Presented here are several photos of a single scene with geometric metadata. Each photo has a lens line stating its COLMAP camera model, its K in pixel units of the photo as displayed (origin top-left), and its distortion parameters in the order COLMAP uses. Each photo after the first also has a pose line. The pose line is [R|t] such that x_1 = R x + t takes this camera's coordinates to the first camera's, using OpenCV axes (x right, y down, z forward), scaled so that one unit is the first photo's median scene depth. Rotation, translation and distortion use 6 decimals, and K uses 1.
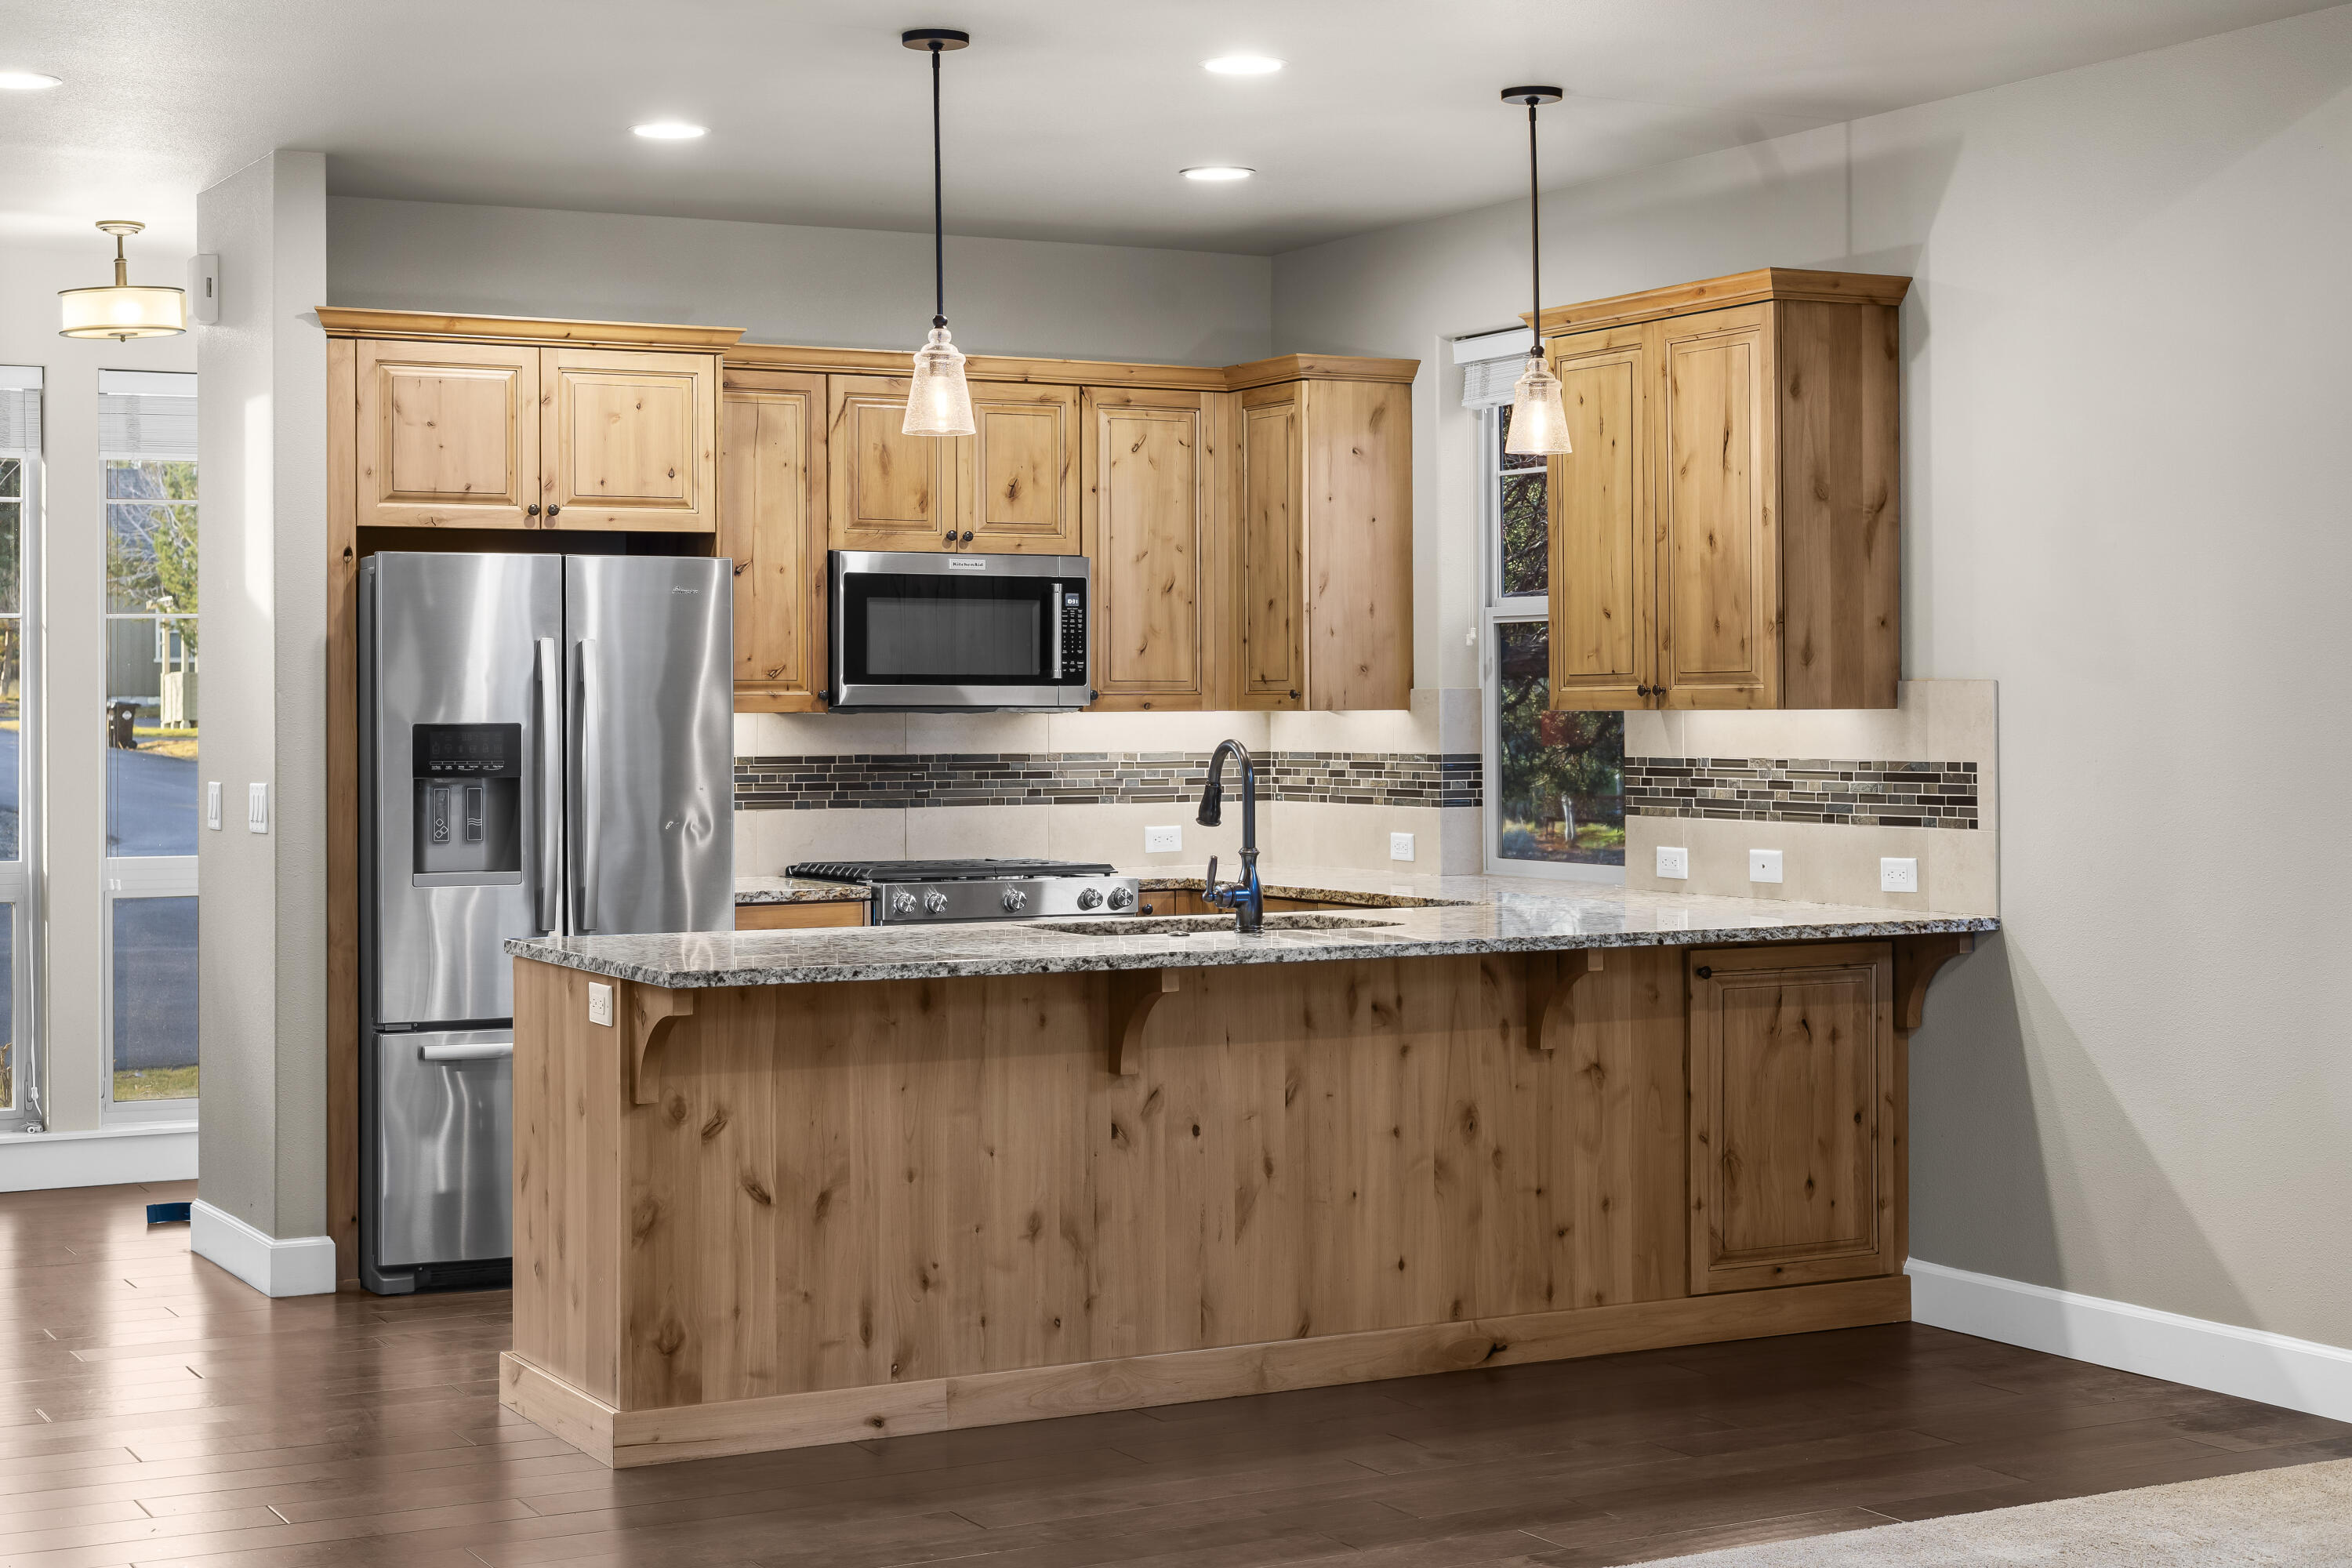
lens RADIAL K [[3494.7, 0, 1179.7], [0, 3494.7, 715.9], [0, 0, 1]] dist [0.015532, -0.116319]
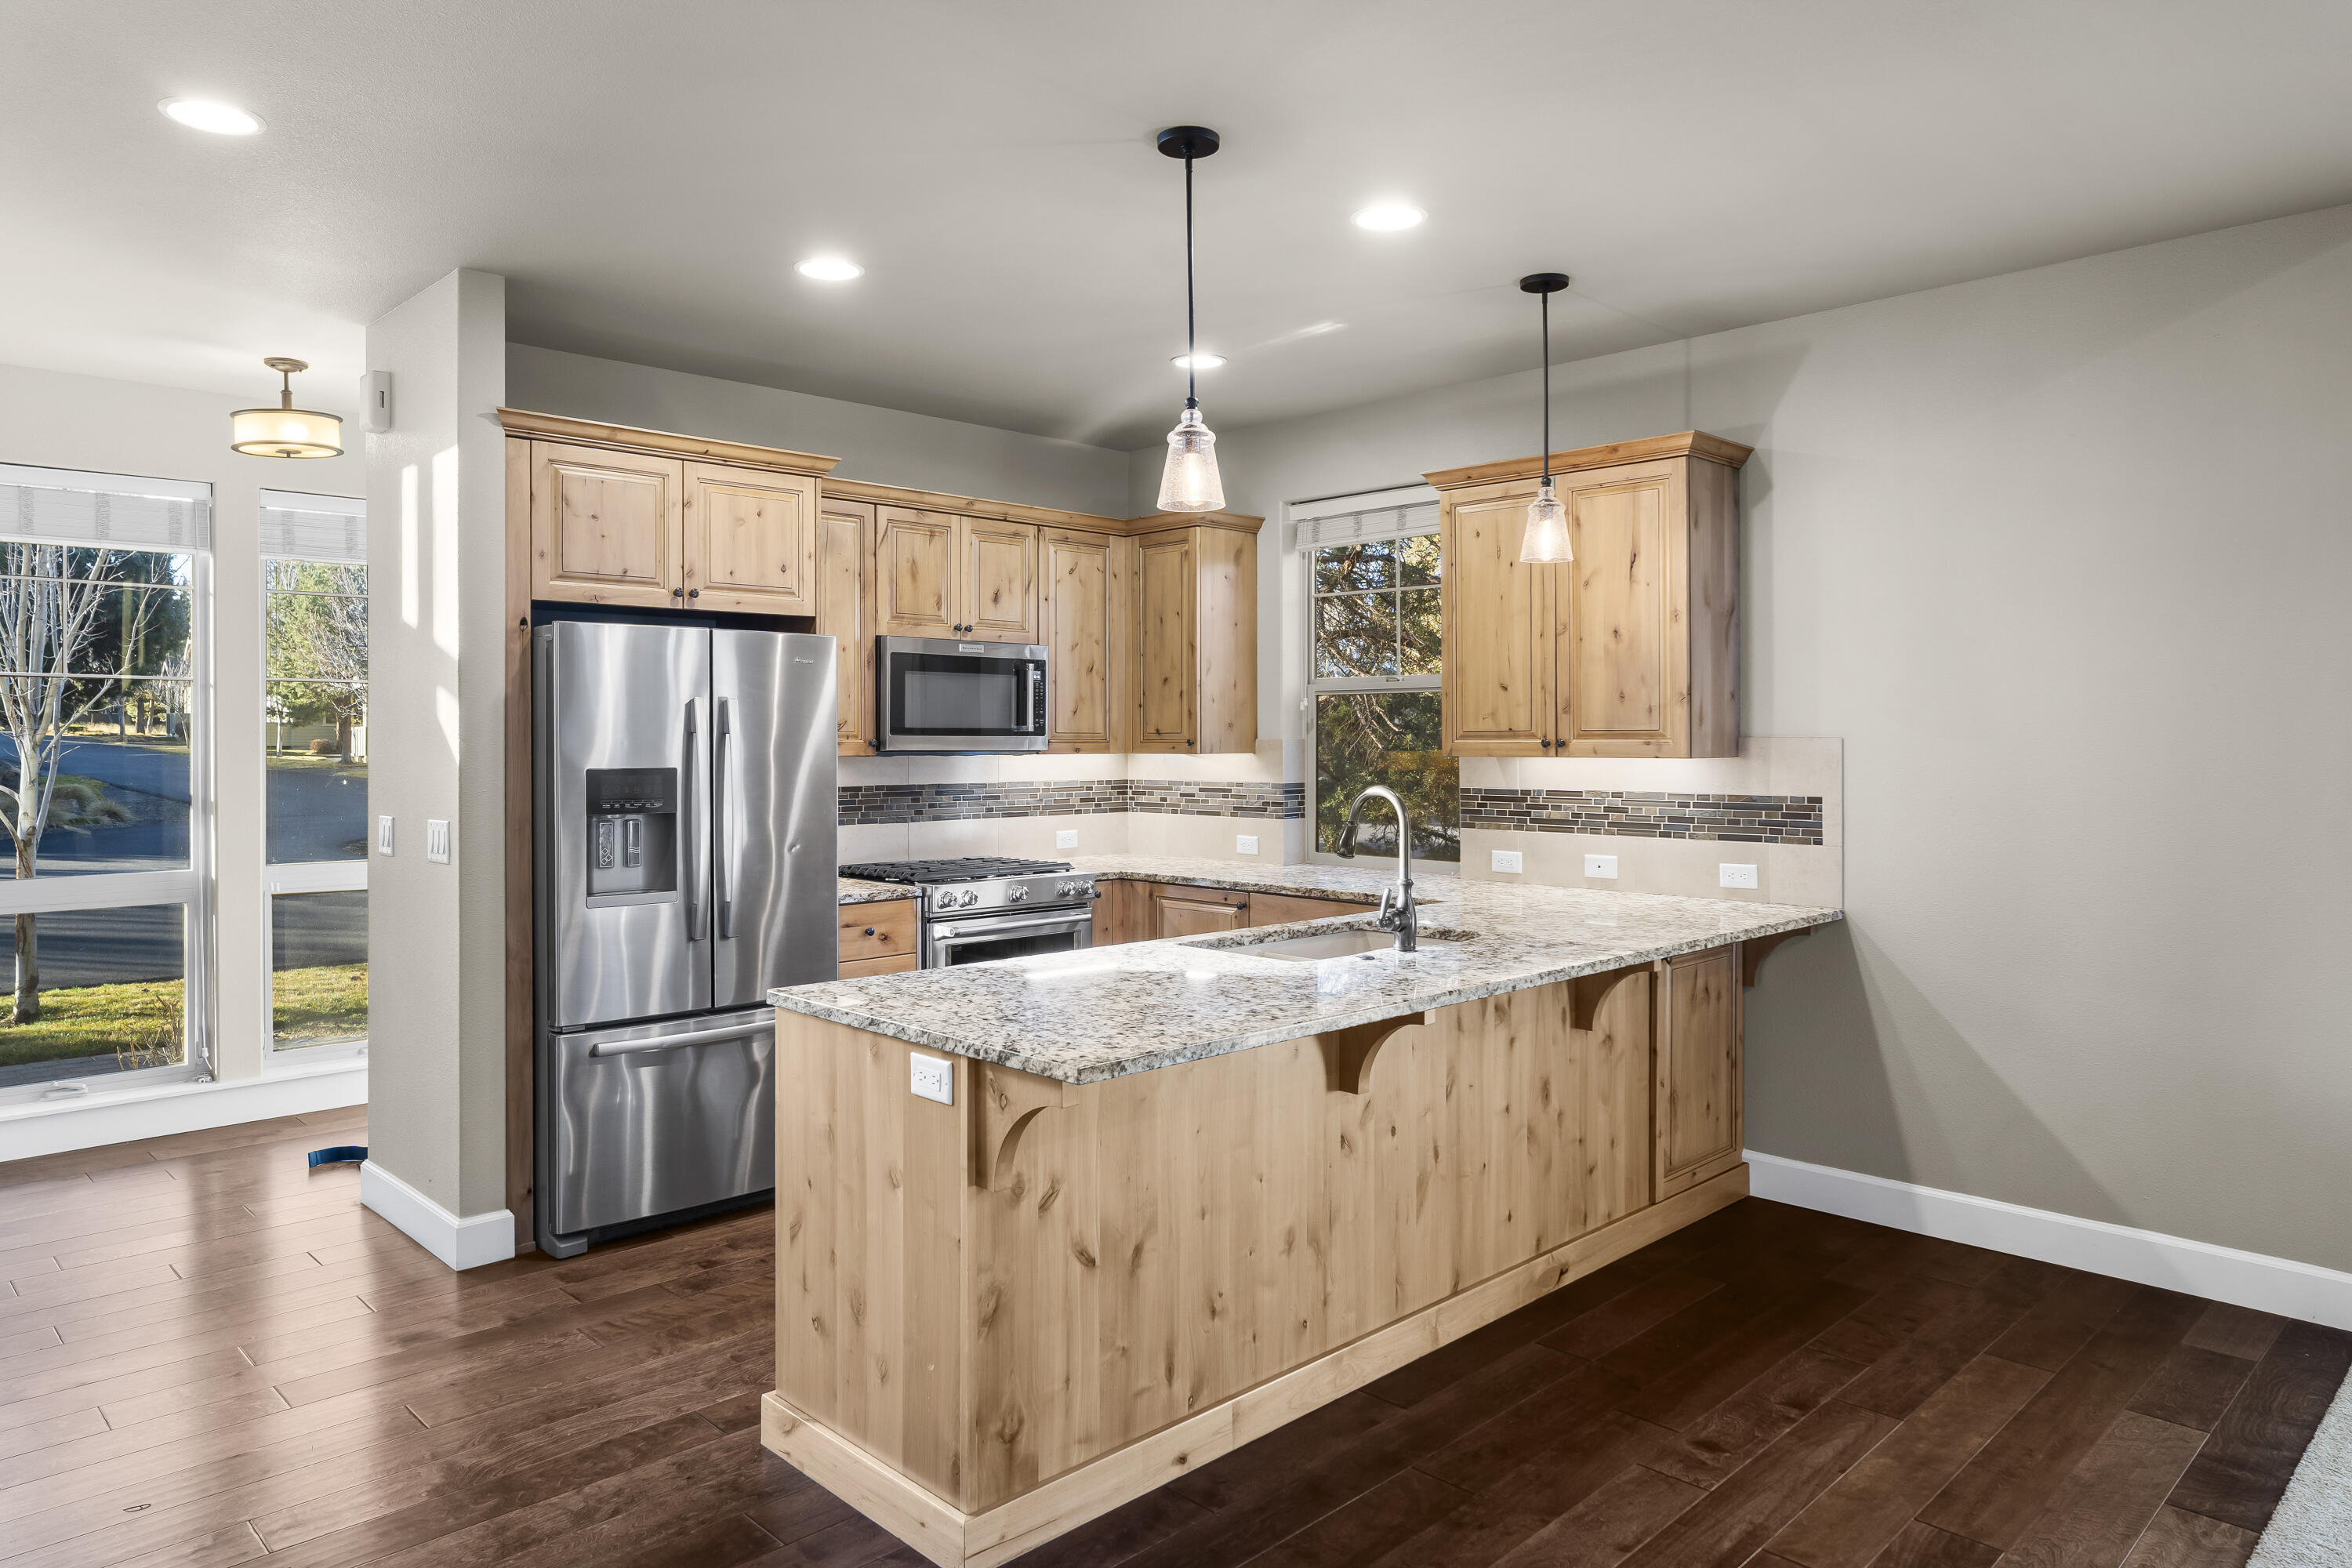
lens RADIAL K [[1485.9, 0, 1161.7], [0, 1485.9, 749.5], [0, 0, 1]] dist [-0.016071, 0.002219]
pose [[0.961326, 0.001103, 0.275412, -0.165224], [-0.002337, 0.999989, 0.004154, -0.006534], [-0.275405, -0.004637, 0.961317, 0.454835]]
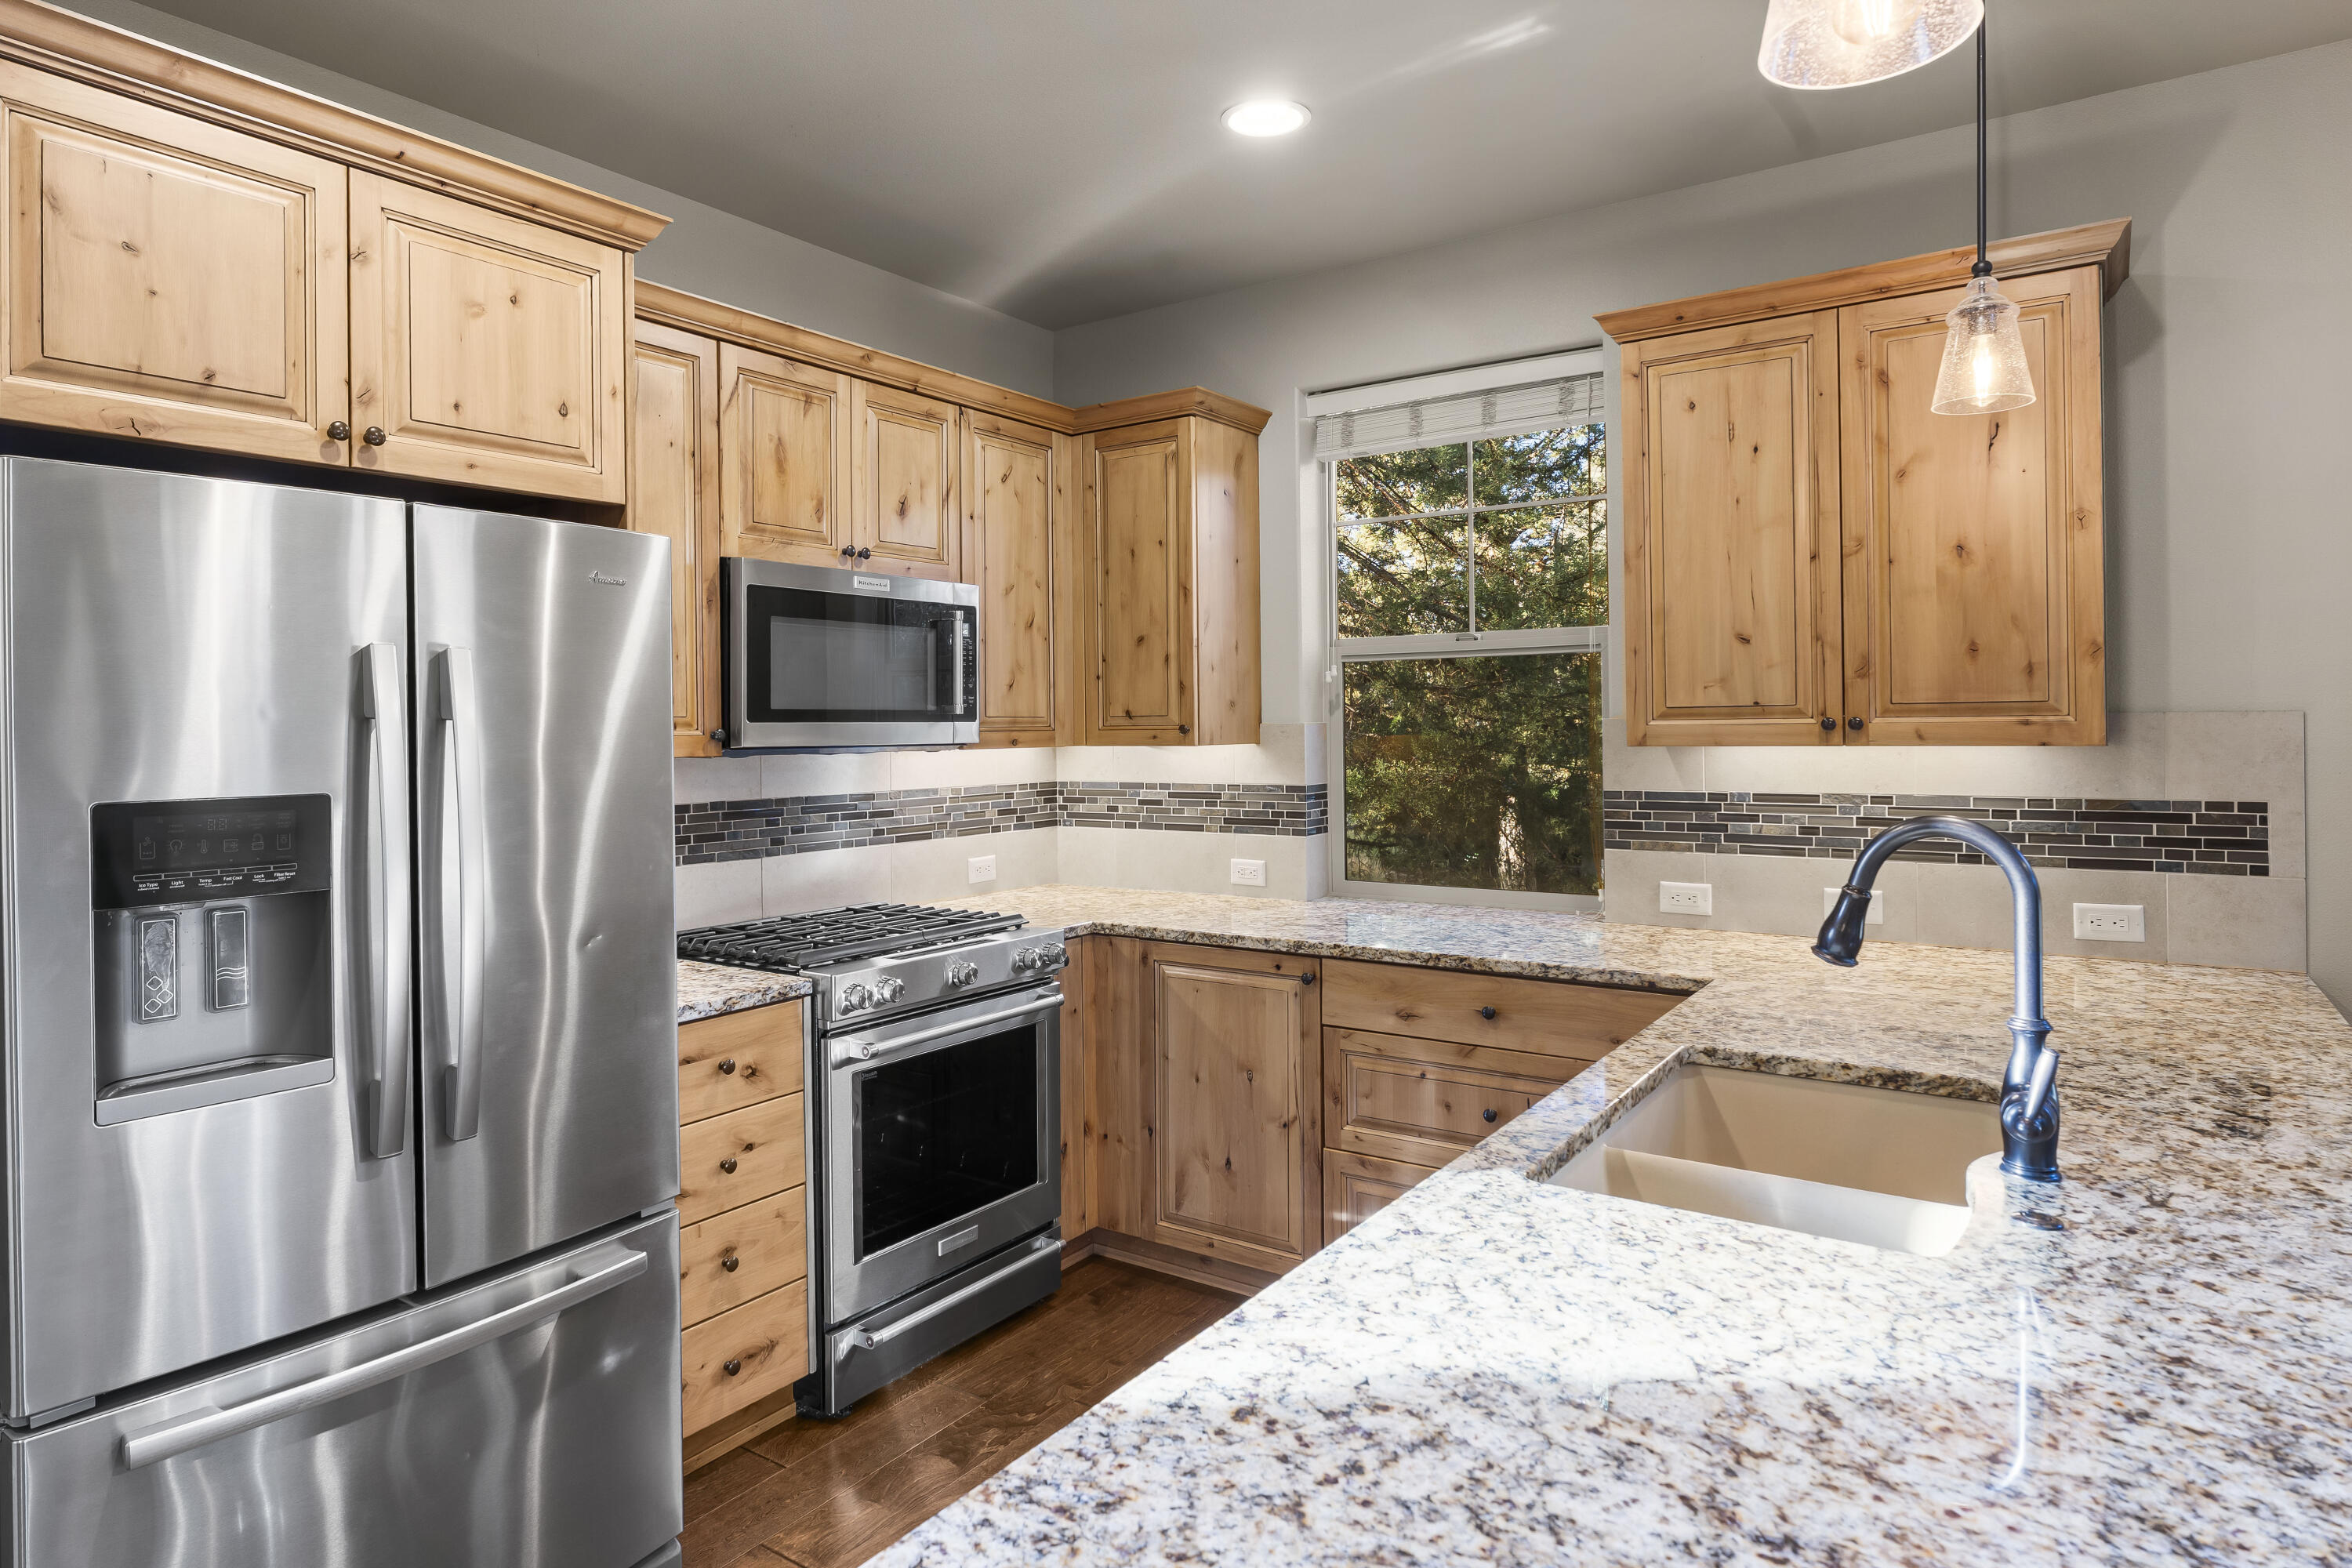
lens RADIAL K [[1343.2, 0, 1156.6], [0, 1343.2, 724.7], [0, 0, 1]] dist [-0.003044, -0.001207]
pose [[0.892947, -0.005658, 0.450126, -0.163625], [0.008346, 0.999957, -0.003988, -0.006790], [-0.450084, 0.007318, 0.892956, 0.733746]]
